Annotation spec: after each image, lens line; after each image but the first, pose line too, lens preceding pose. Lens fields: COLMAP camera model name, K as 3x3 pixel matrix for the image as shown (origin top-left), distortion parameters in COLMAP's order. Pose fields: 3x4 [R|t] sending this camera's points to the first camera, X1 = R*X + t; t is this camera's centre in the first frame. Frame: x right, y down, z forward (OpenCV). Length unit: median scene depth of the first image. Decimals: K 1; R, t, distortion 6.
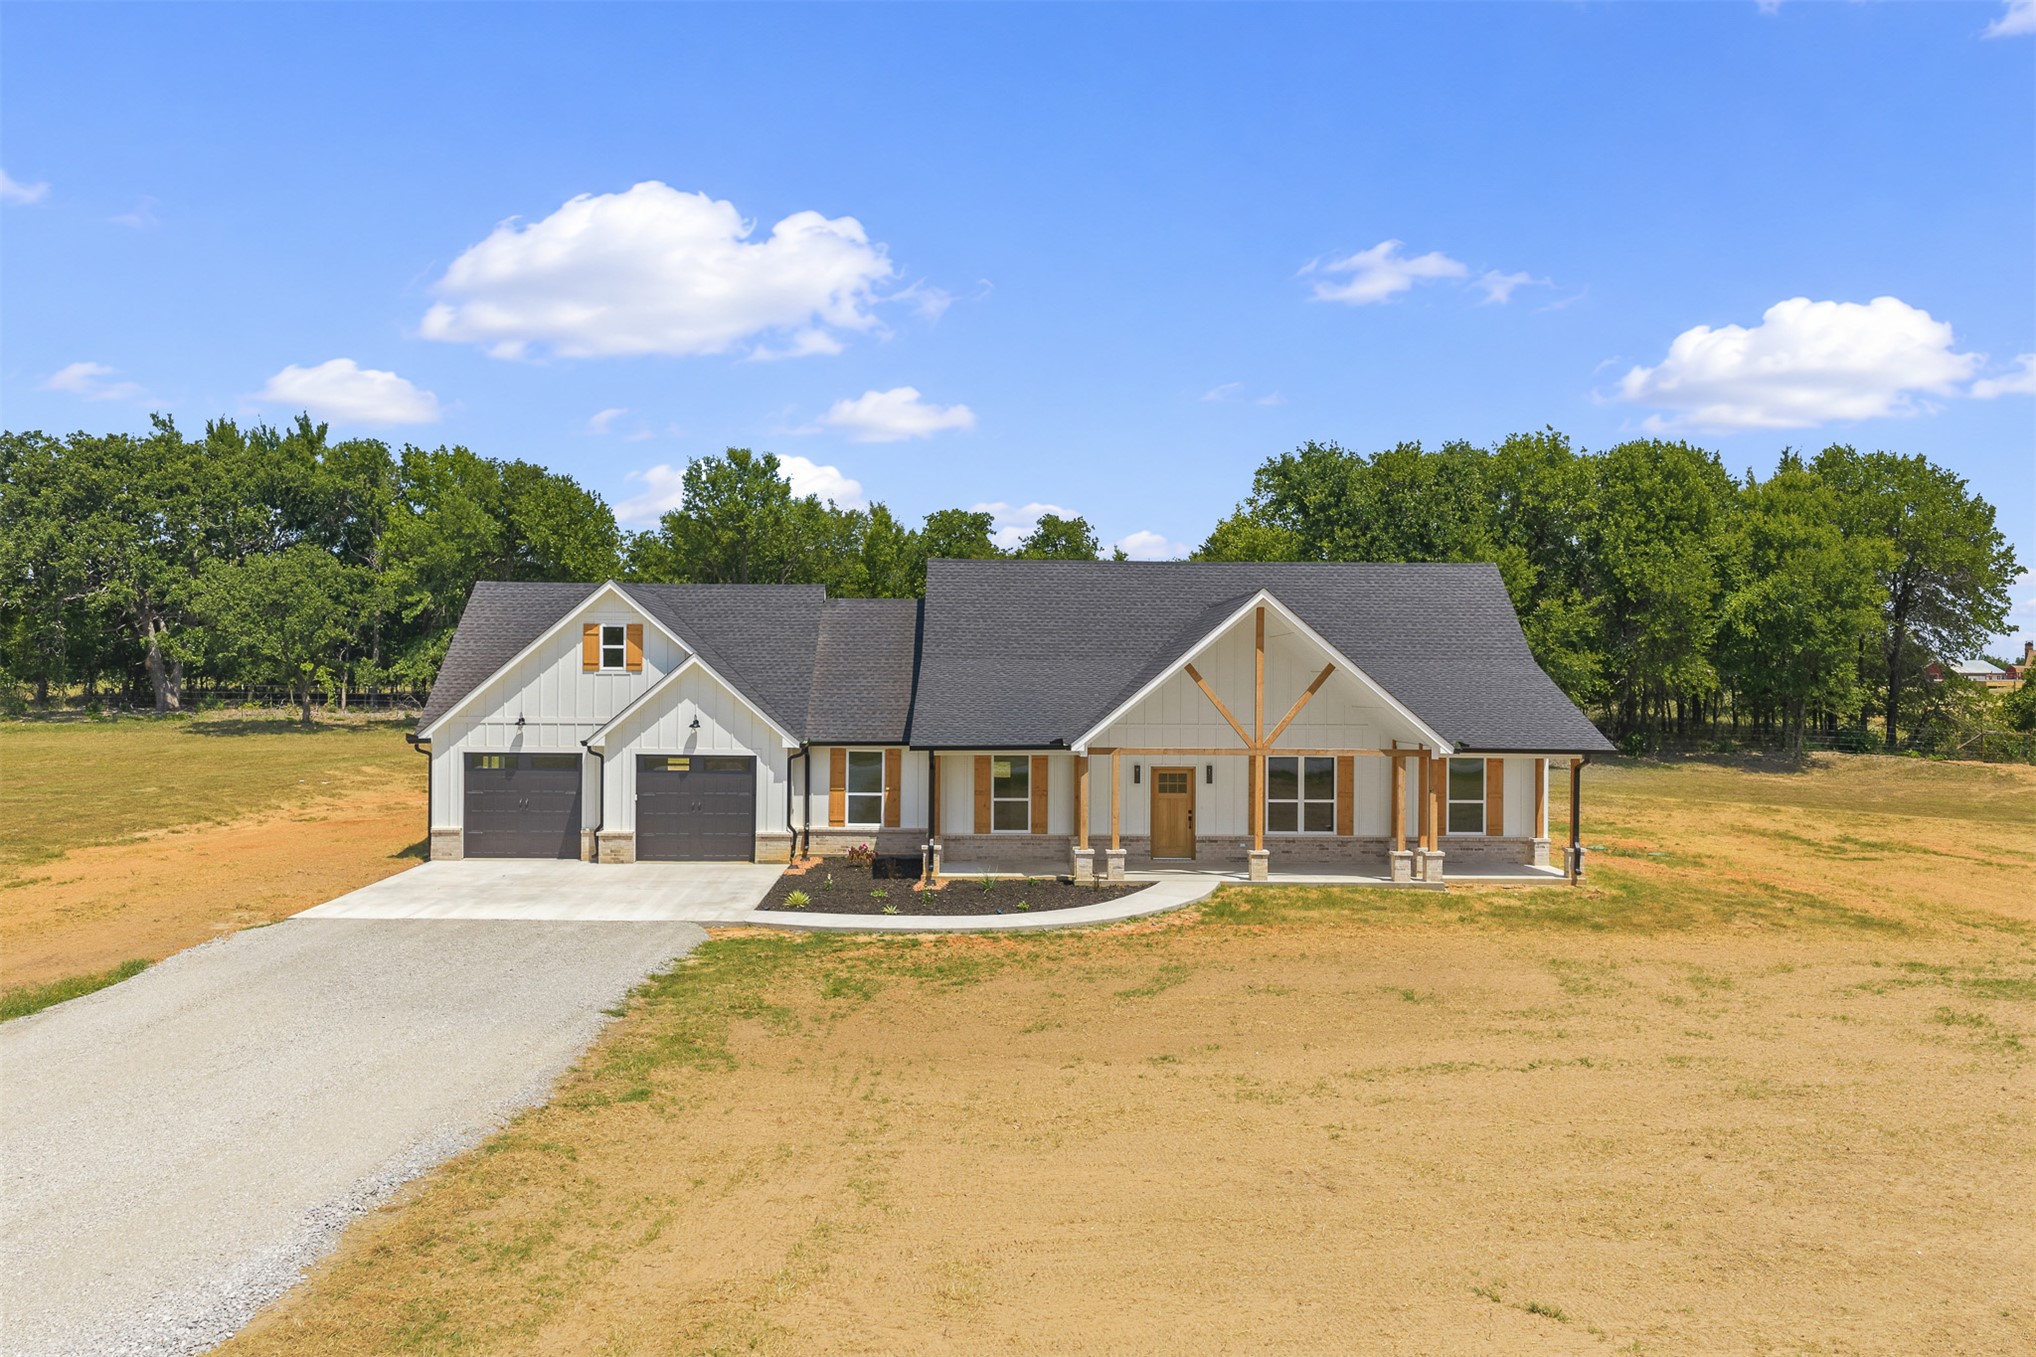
lens RADIAL K [[1730.6, 0, 1018.0], [0, 1730.6, 678.5], [0, 0, 1]] dist [0.006293, -0.000199]
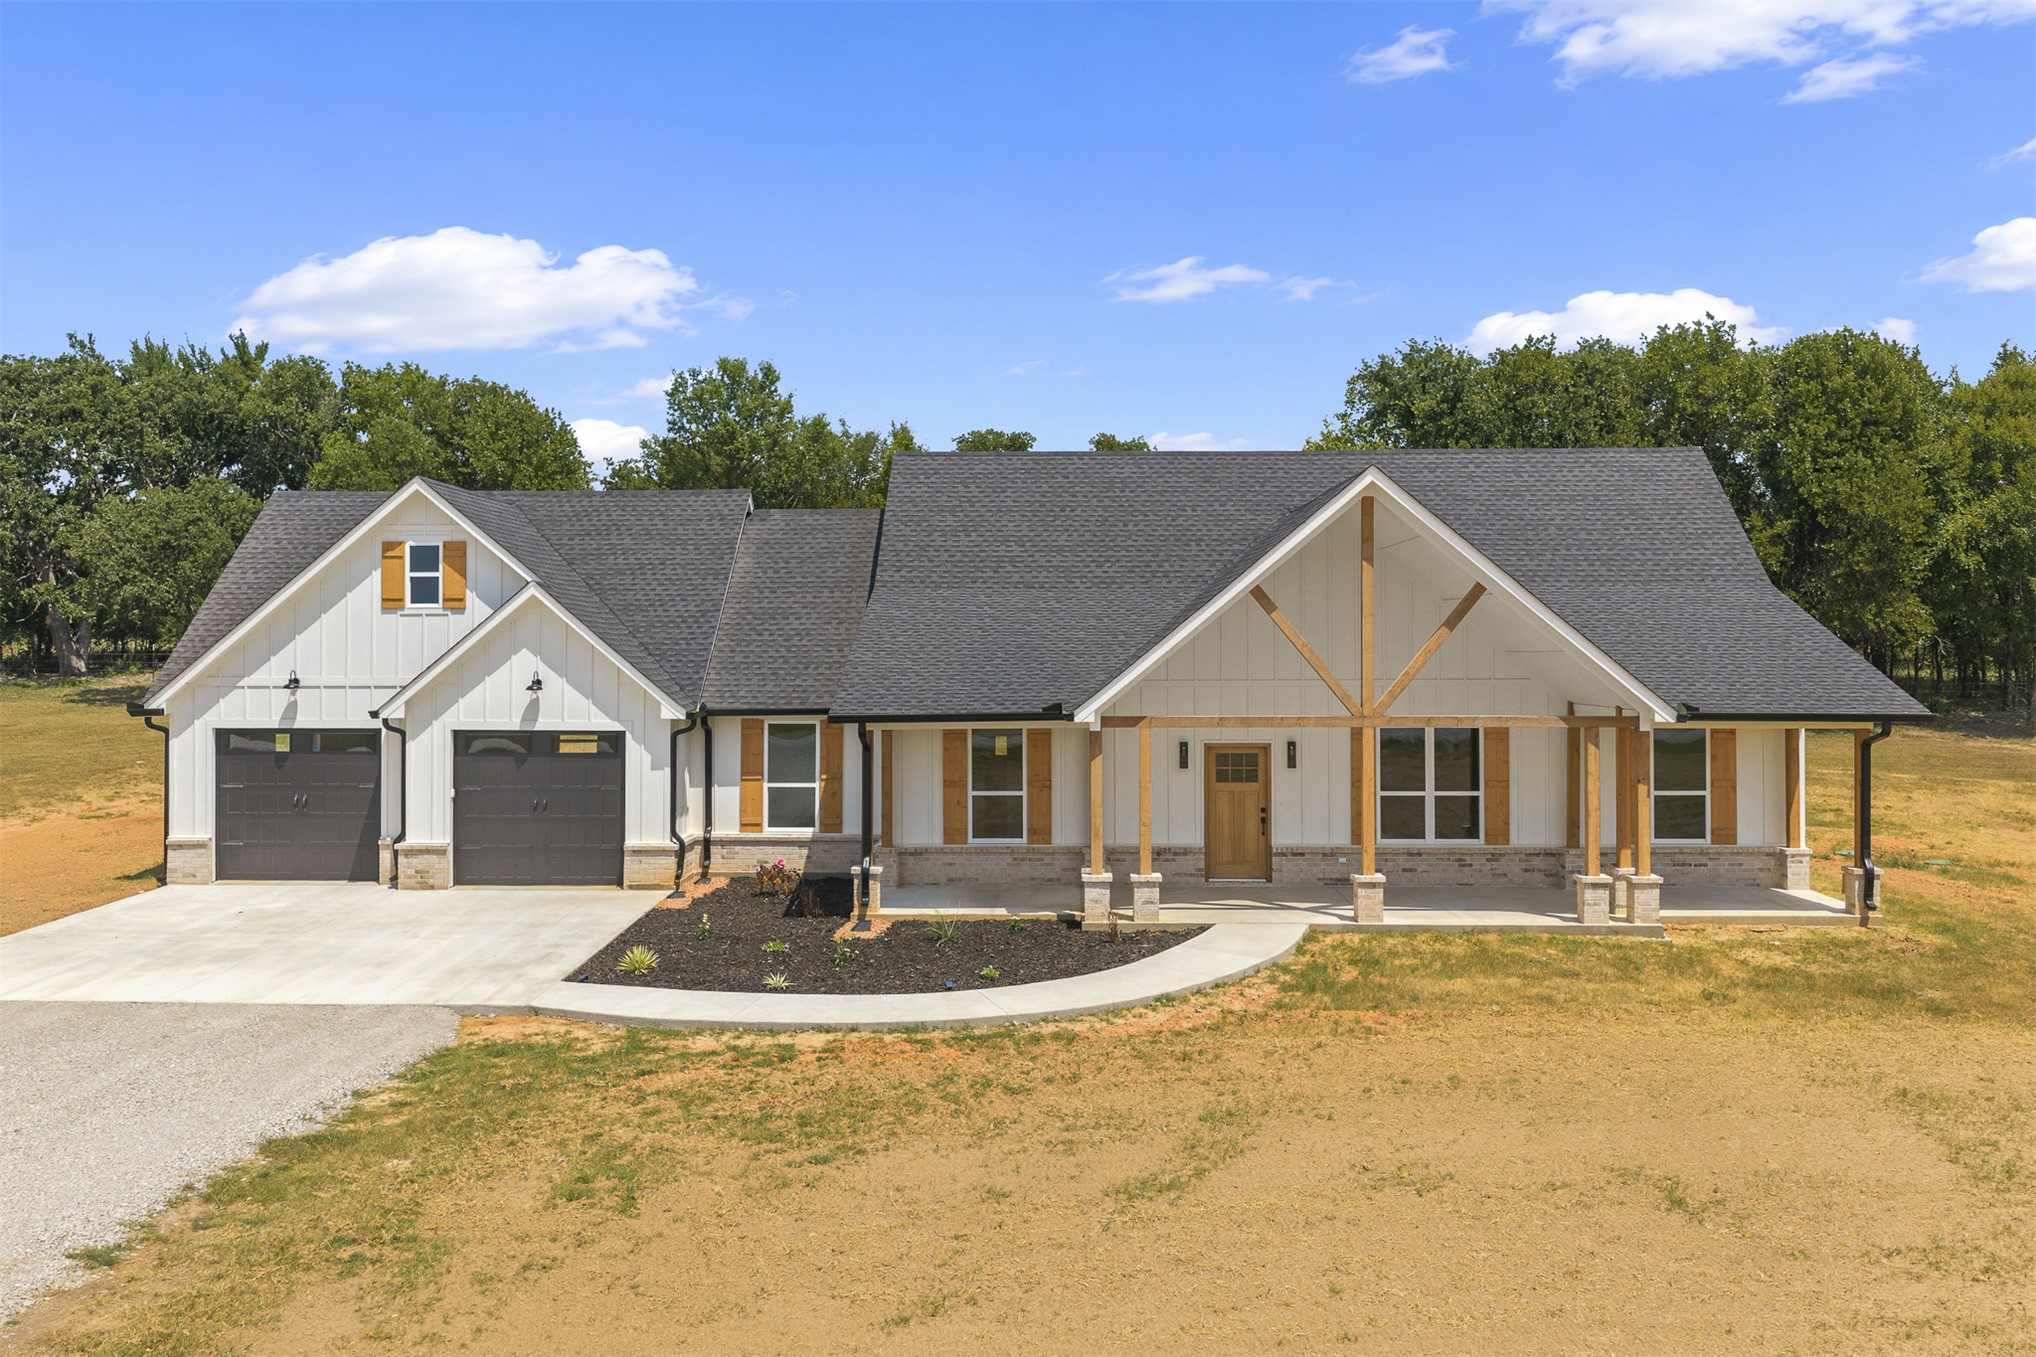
lens RADIAL K [[1765.7, 0, 1028.8], [0, 1765.7, 610.5], [0, 0, 1]] dist [0.011608, 0.002802]
pose [[0.999091, -0.009021, -0.041658, 0.037486], [0.008332, 0.999826, -0.016692, 0.010016], [0.041802, 0.016329, 0.998992, 0.307713]]
